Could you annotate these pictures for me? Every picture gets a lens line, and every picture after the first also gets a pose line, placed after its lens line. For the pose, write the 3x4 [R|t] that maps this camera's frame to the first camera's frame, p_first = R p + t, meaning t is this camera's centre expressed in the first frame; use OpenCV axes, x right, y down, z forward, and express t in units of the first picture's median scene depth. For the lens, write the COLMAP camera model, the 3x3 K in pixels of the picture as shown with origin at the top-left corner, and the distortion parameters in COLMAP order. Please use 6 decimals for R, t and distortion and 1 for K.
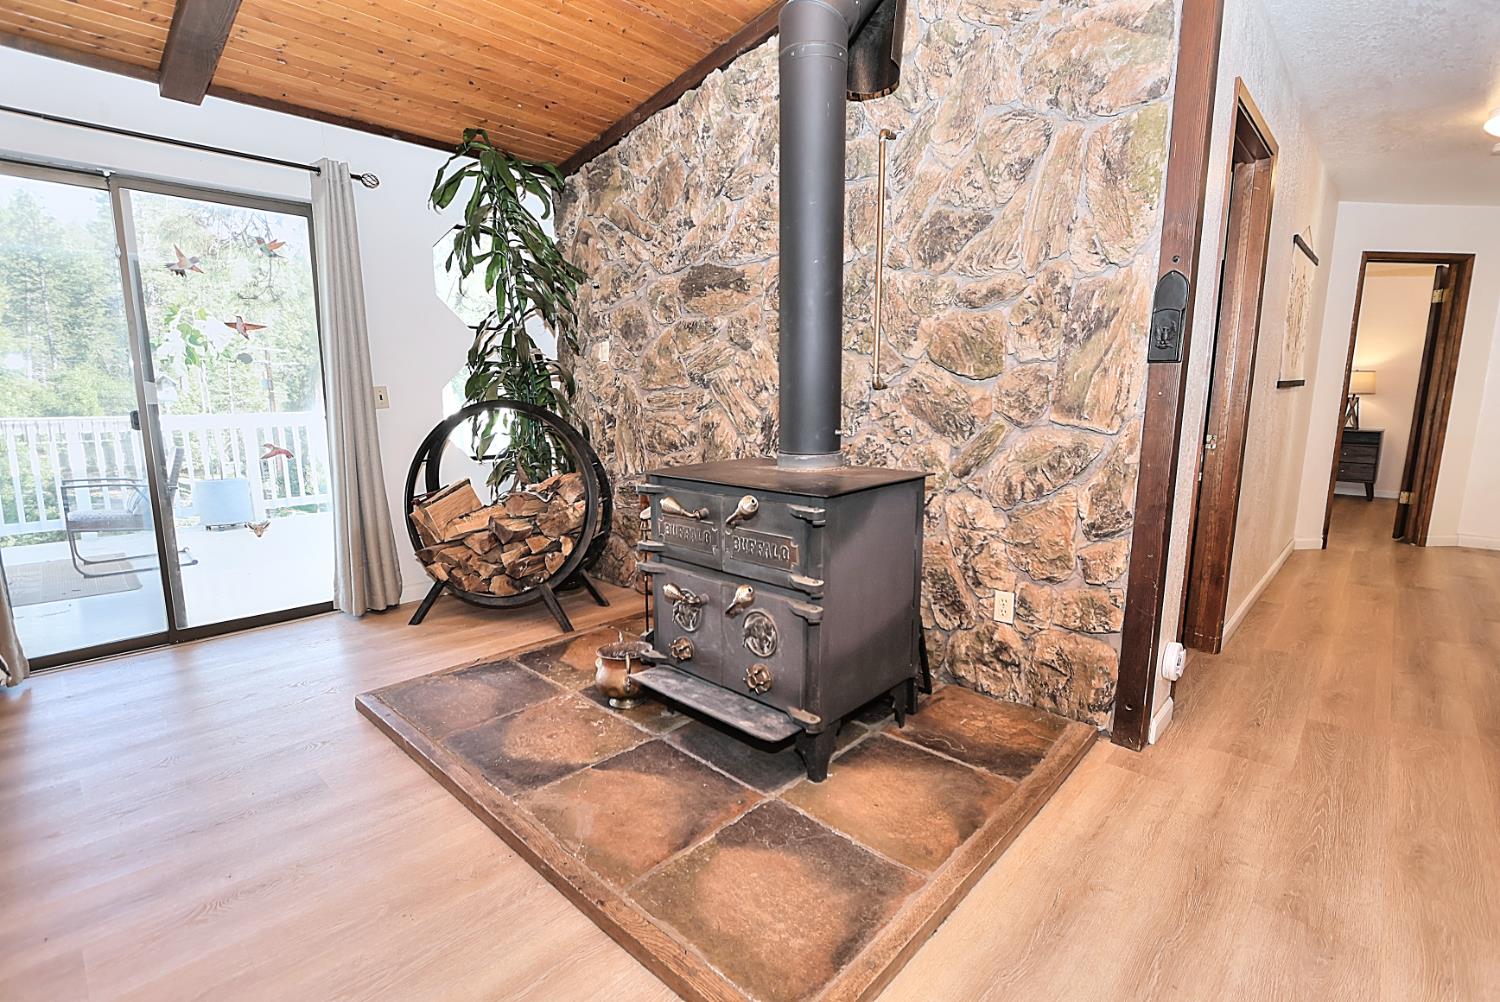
lens RADIAL K [[693.8, 0, 747.1], [0, 693.8, 508.0], [0, 0, 1]] dist [-0.014995, 0.000761]
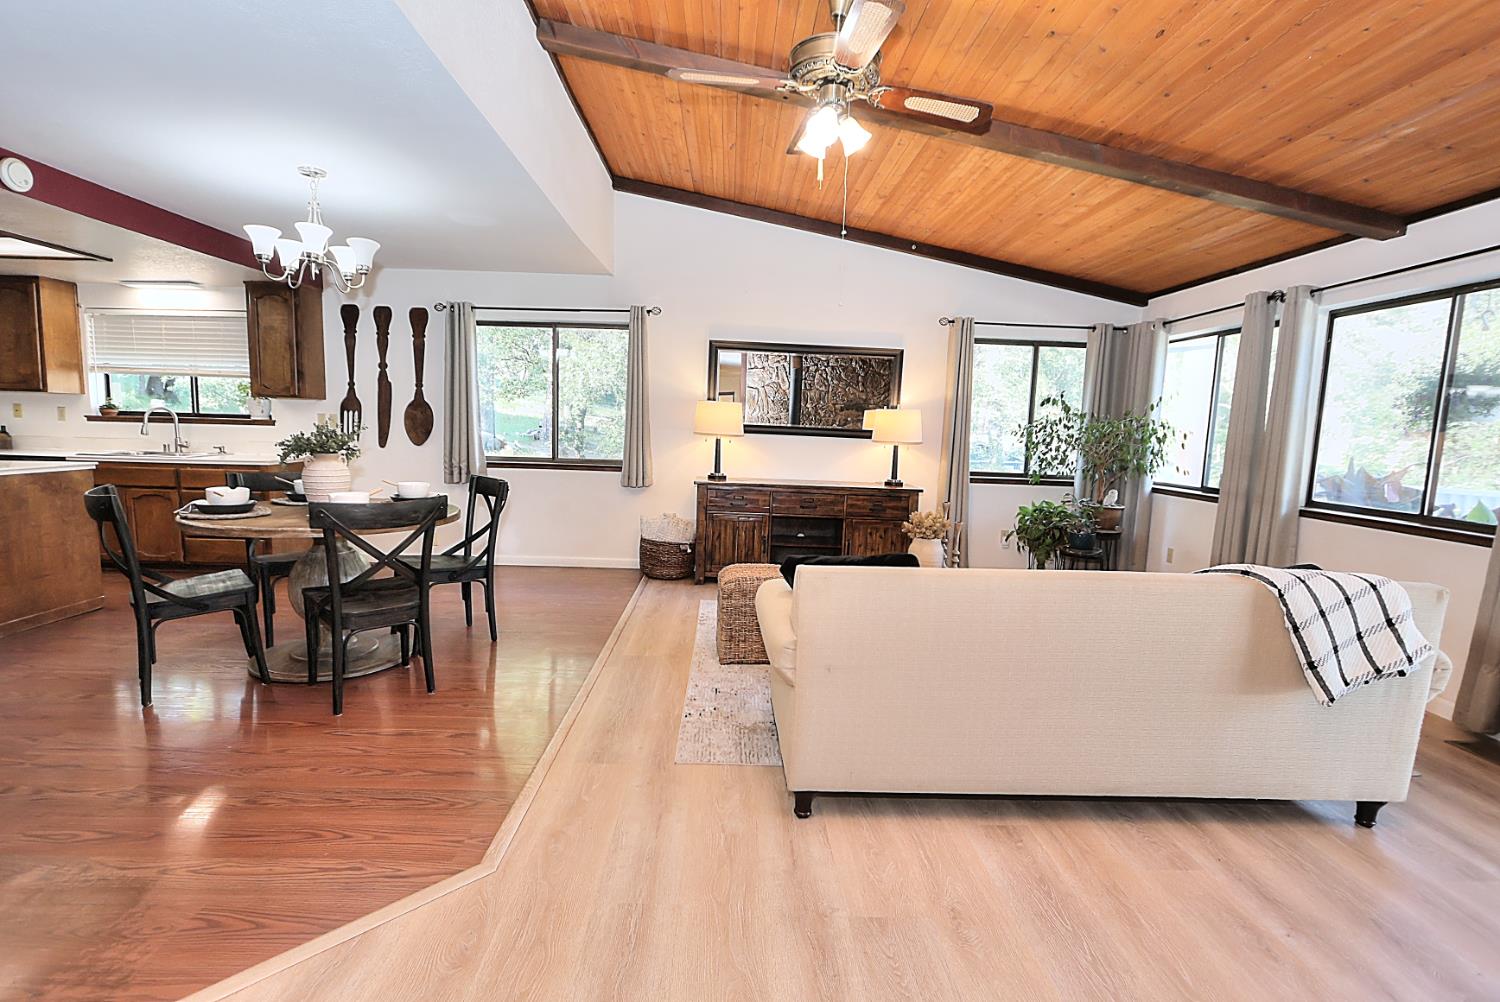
lens RADIAL K [[693.8, 0, 747.1], [0, 693.8, 508.0], [0, 0, 1]] dist [-0.014995, 0.000761]
pose [[-0.707381, 0.057055, -0.704526, 0.377217], [-0.153133, 0.960694, 0.231554, -0.151601], [0.690045, 0.271683, -0.670840, 0.630822]]
